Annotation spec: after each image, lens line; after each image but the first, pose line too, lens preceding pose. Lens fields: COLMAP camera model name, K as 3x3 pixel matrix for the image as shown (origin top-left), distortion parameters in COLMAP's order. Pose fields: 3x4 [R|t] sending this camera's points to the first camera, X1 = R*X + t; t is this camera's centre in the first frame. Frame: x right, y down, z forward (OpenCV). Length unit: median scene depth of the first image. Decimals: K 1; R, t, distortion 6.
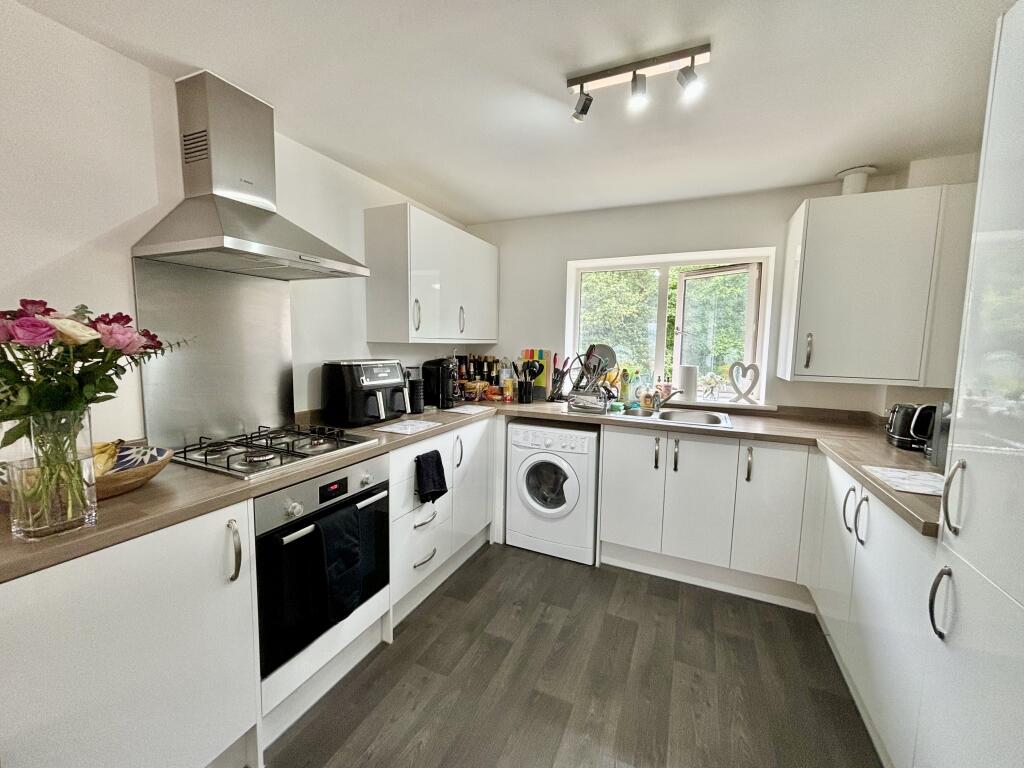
lens RADIAL K [[410.6, 0, 513.0], [0, 410.6, 382.4], [0, 0, 1]] dist [0.001969, -0.000544]
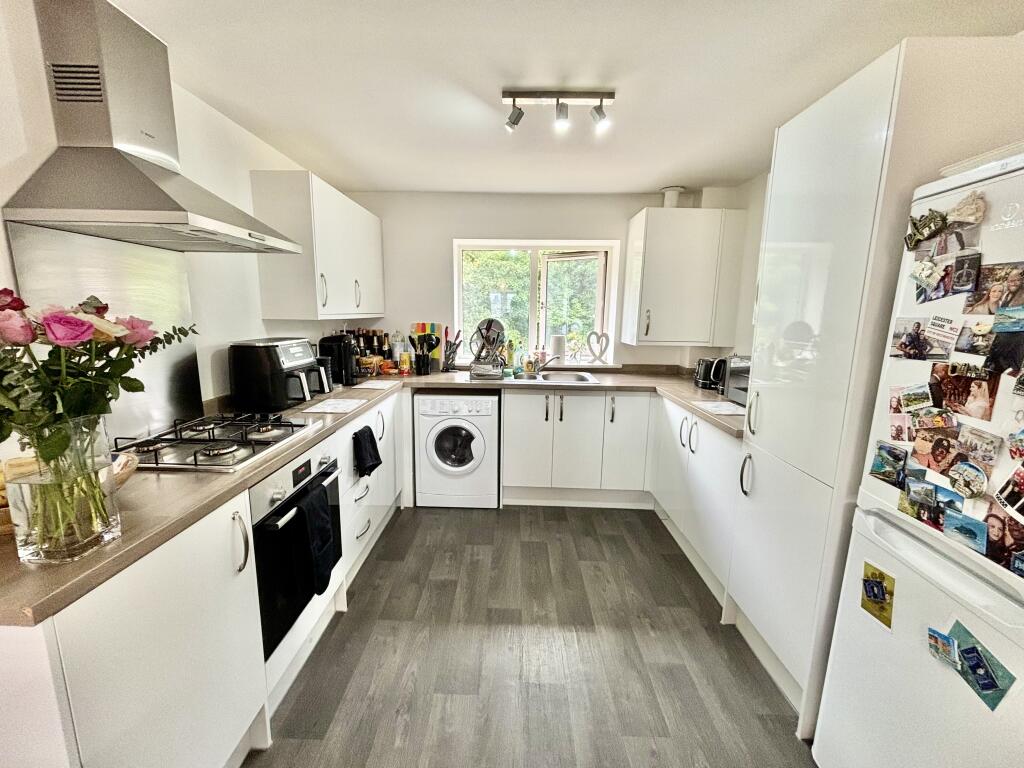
lens RADIAL K [[410.6, 0, 509.3], [0, 410.6, 381.6], [0, 0, 1]] dist [0.001969, -0.000544]
pose [[0.917279, -0.070739, 0.391913, -0.257206], [0.039824, 0.995458, 0.086469, -0.020176], [-0.396249, -0.063709, 0.915930, -0.079356]]
